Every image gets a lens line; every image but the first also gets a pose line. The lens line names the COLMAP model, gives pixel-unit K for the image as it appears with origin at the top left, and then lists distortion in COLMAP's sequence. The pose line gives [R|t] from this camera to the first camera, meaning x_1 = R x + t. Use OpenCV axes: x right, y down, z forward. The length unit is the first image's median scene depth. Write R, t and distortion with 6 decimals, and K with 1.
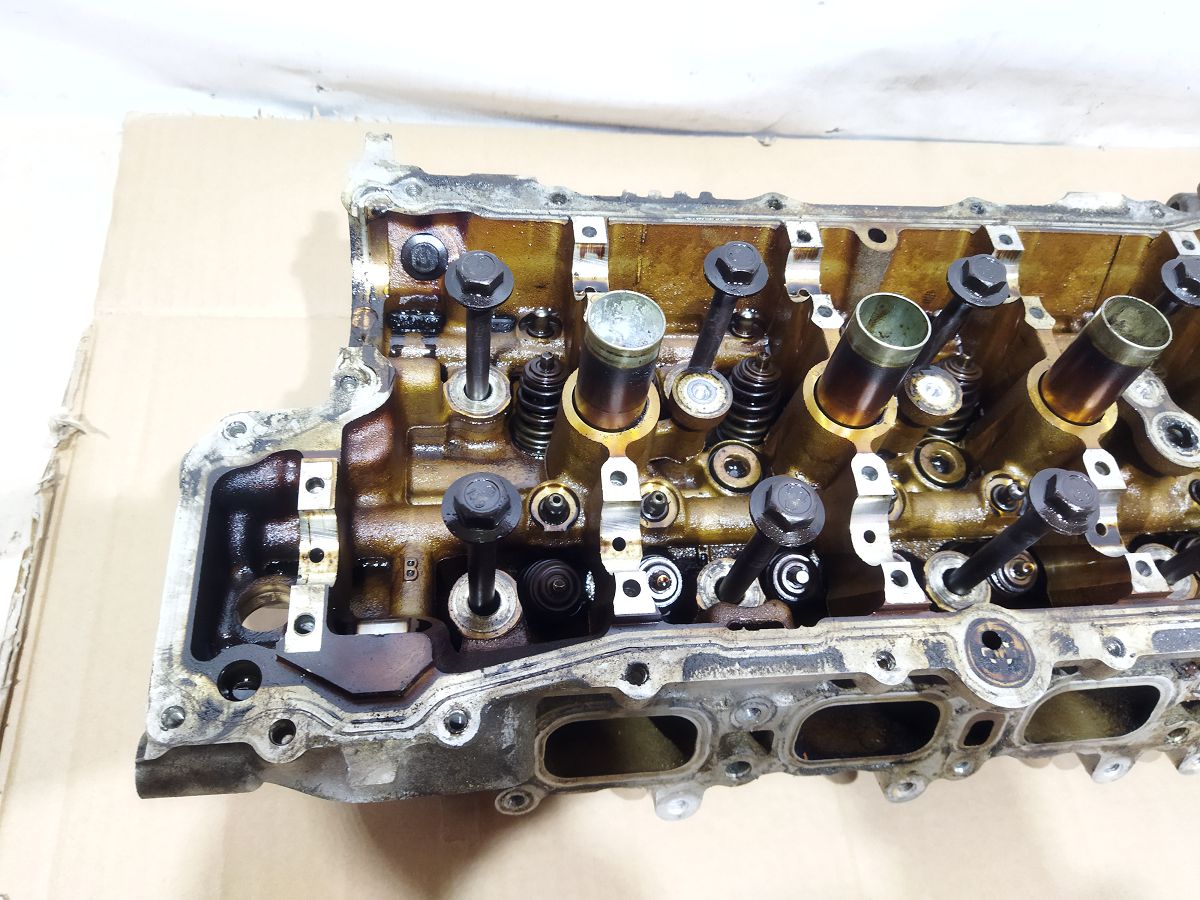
lens RADIAL K [[921.8, 0, 600.0], [0, 921.8, 439.2], [0, 0, 1]] dist [0.086366, -0.147956]
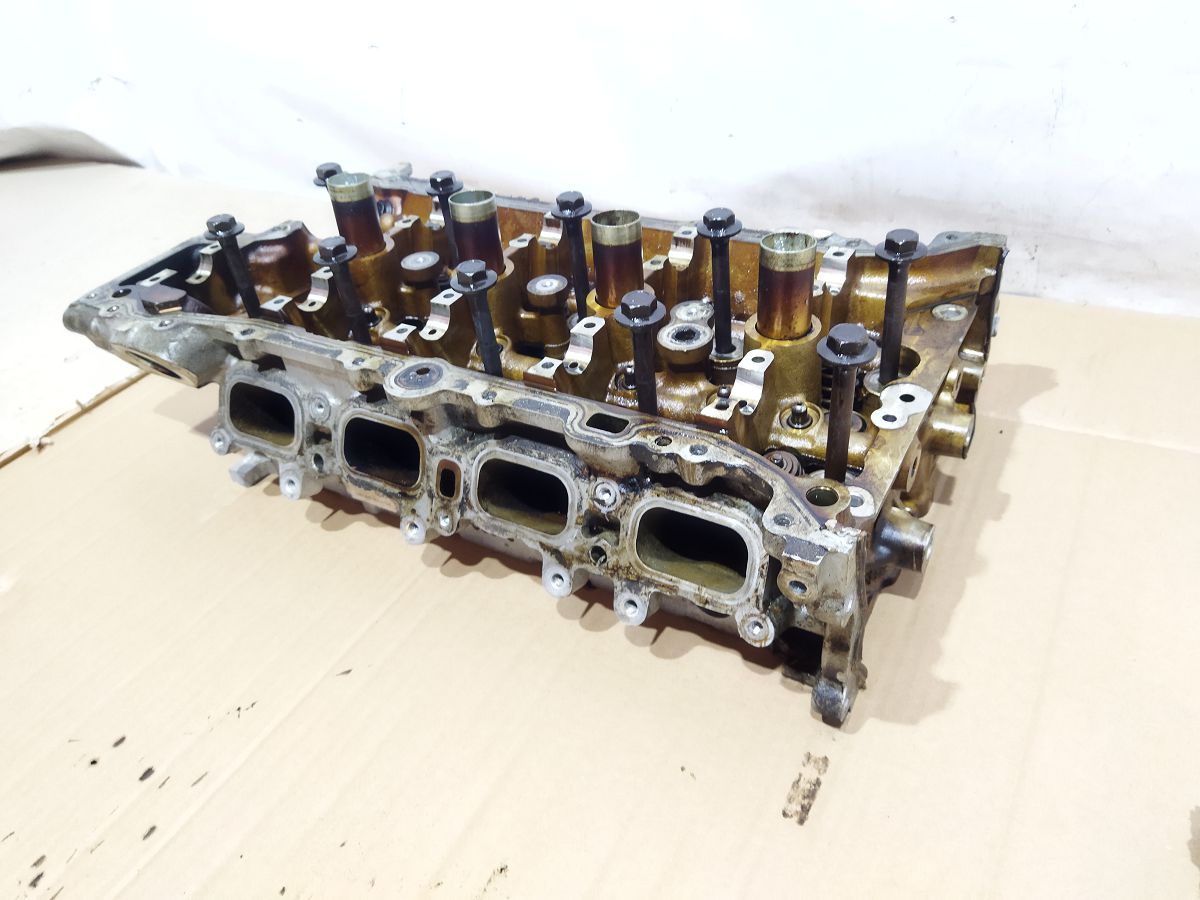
lens RADIAL K [[928.2, 0, 592.3], [0, 928.2, 445.9], [0, 0, 1]] dist [0.082607, -0.170069]
pose [[0.788502, 0.180394, -0.587981, 1.479249], [-0.387657, 0.887976, -0.247428, 0.565213], [0.477479, 0.423032, 0.770102, 0.029450]]
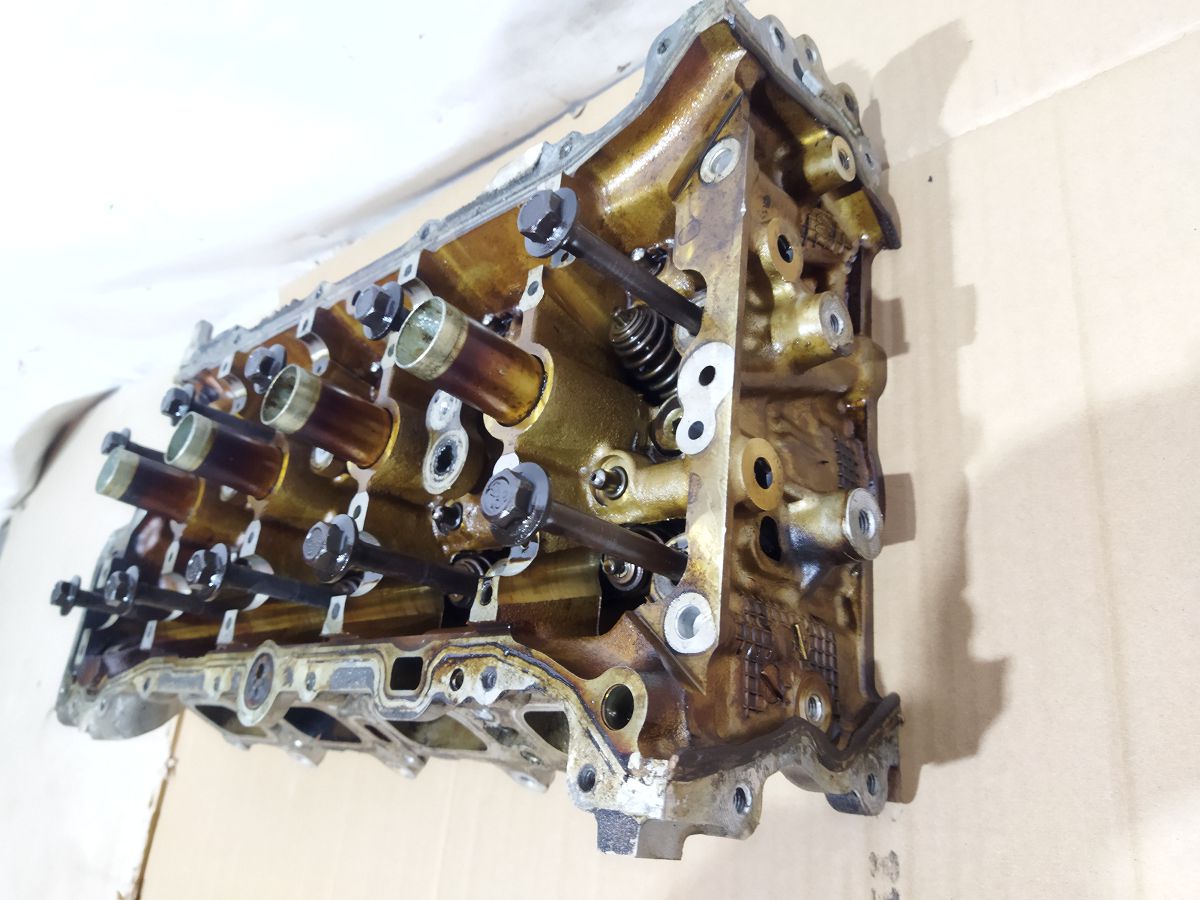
lens RADIAL K [[934.0, 0, 604.0], [0, 934.0, 445.6], [0, 0, 1]] dist [0.083844, -0.178286]
pose [[0.607225, -0.128428, -0.784082, 1.693794], [0.253520, 0.966583, 0.038015, -0.012898], [0.752998, -0.221864, 0.619492, 0.601240]]
